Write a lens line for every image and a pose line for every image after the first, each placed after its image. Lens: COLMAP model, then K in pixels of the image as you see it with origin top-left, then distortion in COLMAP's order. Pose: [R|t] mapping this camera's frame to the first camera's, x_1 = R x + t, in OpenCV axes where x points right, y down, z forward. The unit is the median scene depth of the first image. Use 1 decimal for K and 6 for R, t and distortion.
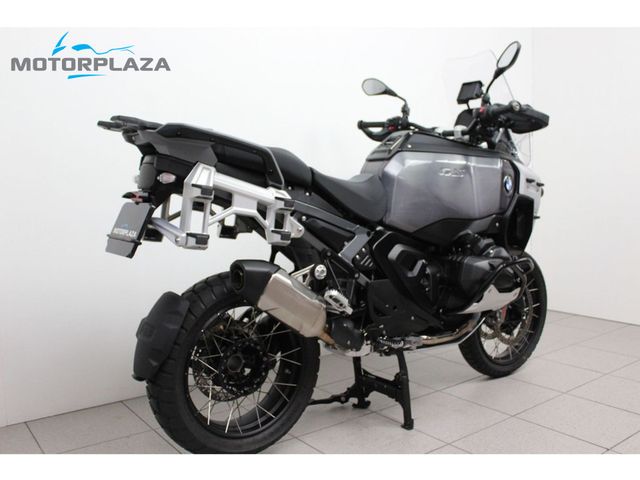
lens RADIAL K [[614.6, 0, 320.0], [0, 614.6, 240.3], [0, 0, 1]] dist [-0.104320, 0.000000]
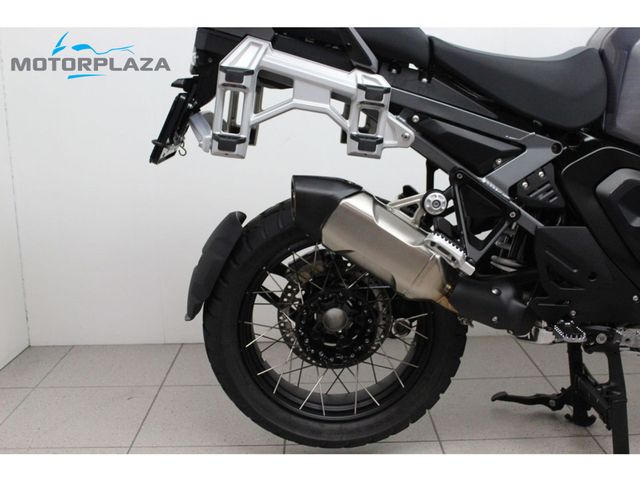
lens RADIAL K [[727.9, 0, 320.5], [0, 727.9, 239.3], [0, 0, 1]] dist [-0.055682, 0.000000]
pose [[0.791480, 0.112402, -0.600771, 0.354877], [-0.042086, 0.990634, 0.129898, -0.004426], [0.609745, -0.077527, 0.788797, 0.315654]]
